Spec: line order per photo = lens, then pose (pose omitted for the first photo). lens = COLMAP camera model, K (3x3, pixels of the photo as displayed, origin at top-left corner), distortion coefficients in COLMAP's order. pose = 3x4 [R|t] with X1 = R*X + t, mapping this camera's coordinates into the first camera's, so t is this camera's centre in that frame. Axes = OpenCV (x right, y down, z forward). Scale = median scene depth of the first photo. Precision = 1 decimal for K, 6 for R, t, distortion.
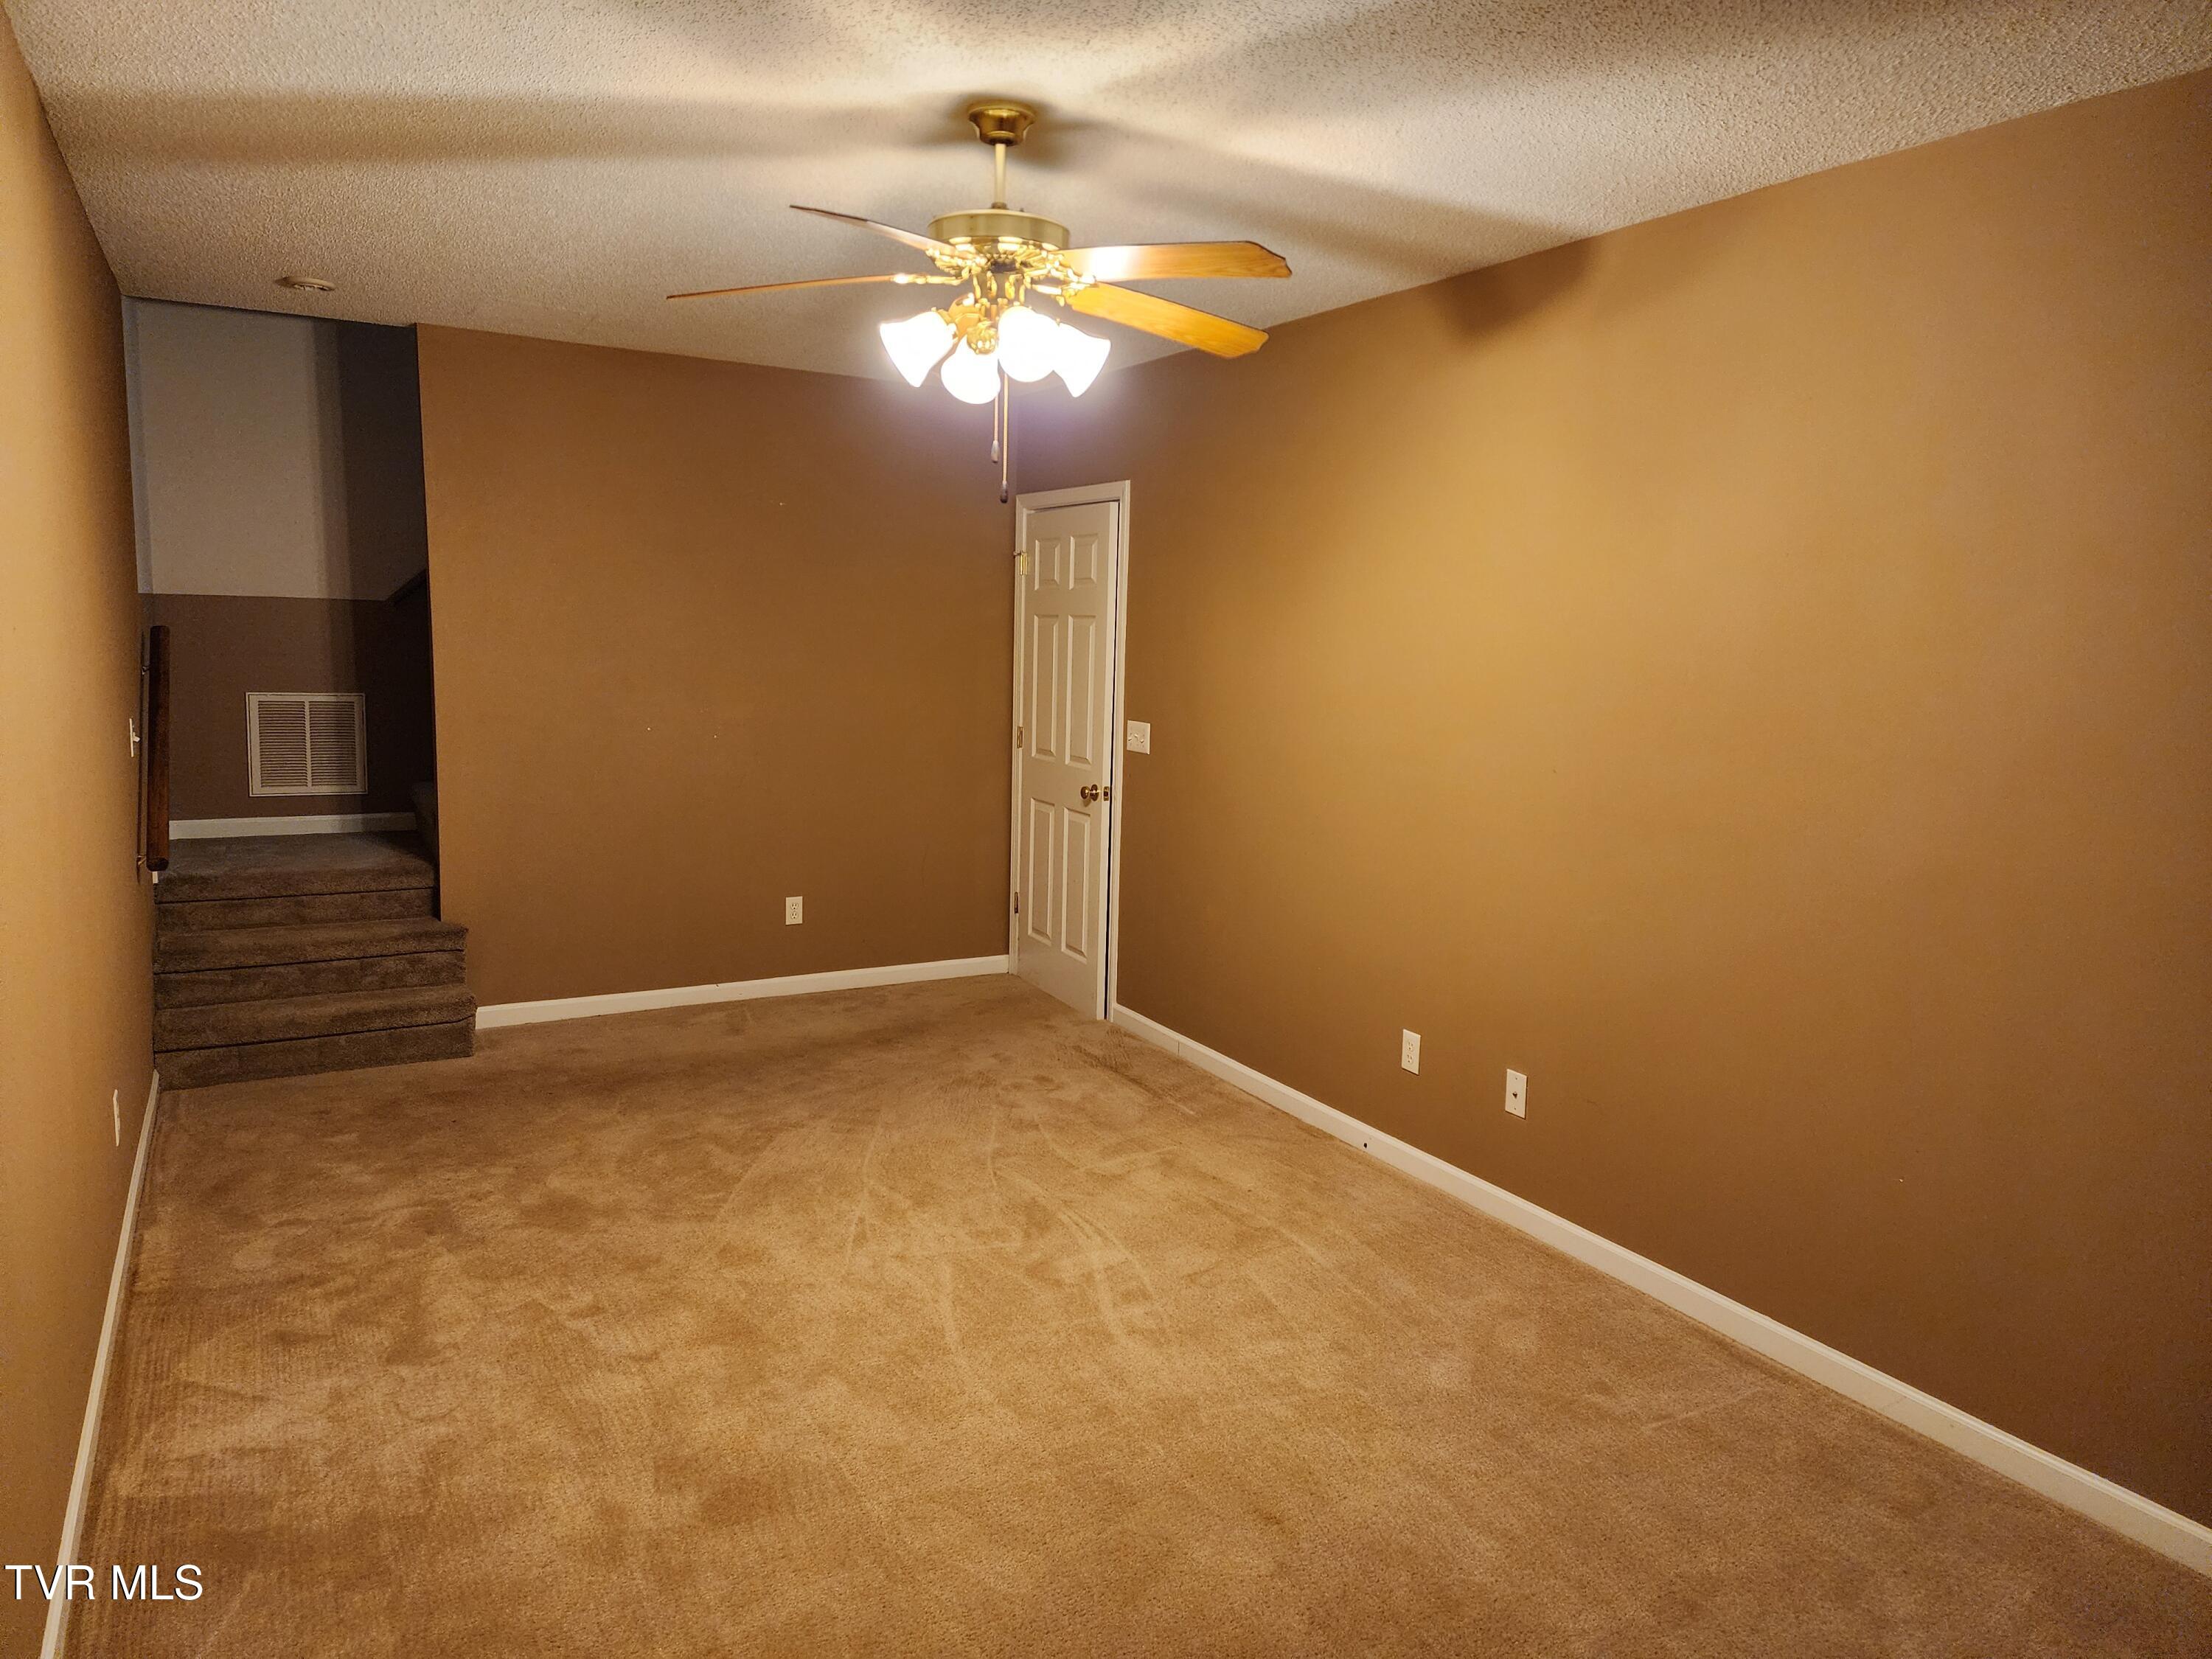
lens RADIAL K [[1472.3, 0, 1106.0], [0, 1472.3, 829.5], [0, 0, 1]] dist [-0.000775, 0.000485]
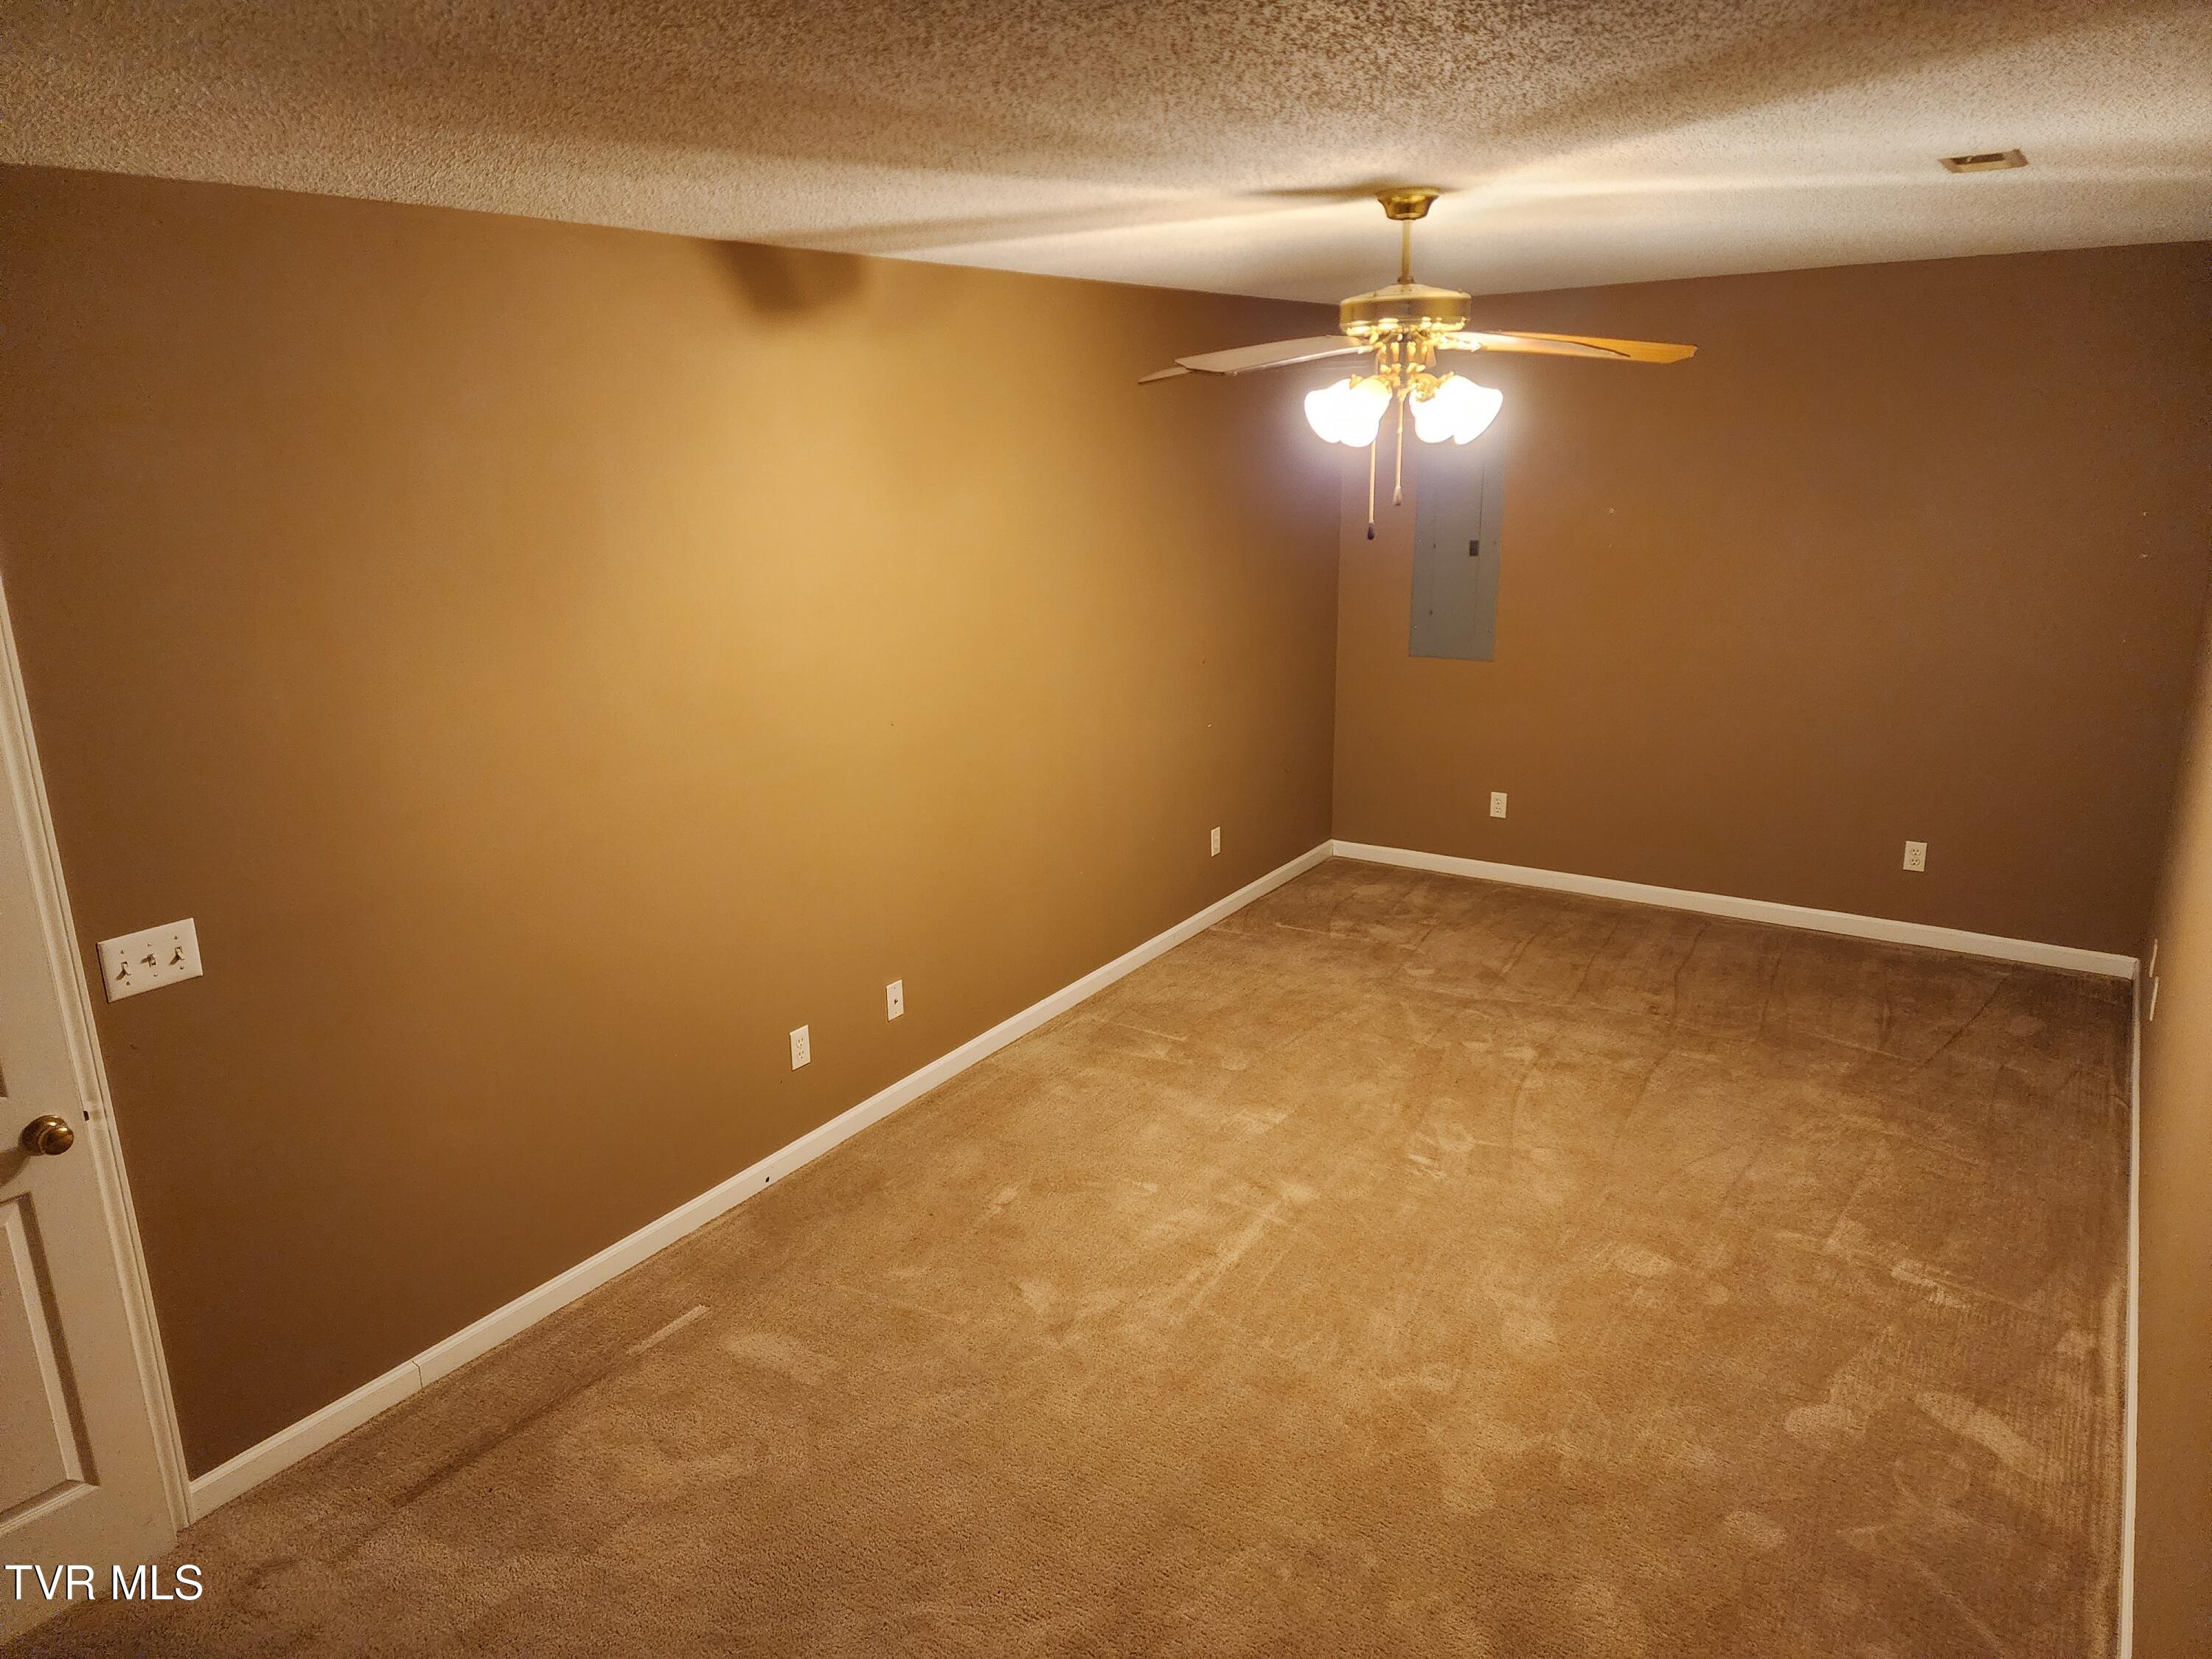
lens RADIAL K [[1472.3, 0, 1106.0], [0, 1472.3, 829.5], [0, 0, 1]] dist [-0.000775, 0.000485]
pose [[-0.479721, -0.242937, 0.843119, -0.691901], [0.129372, 0.930819, 0.341818, -0.297778], [-0.867831, 0.273053, -0.415104, 1.195110]]
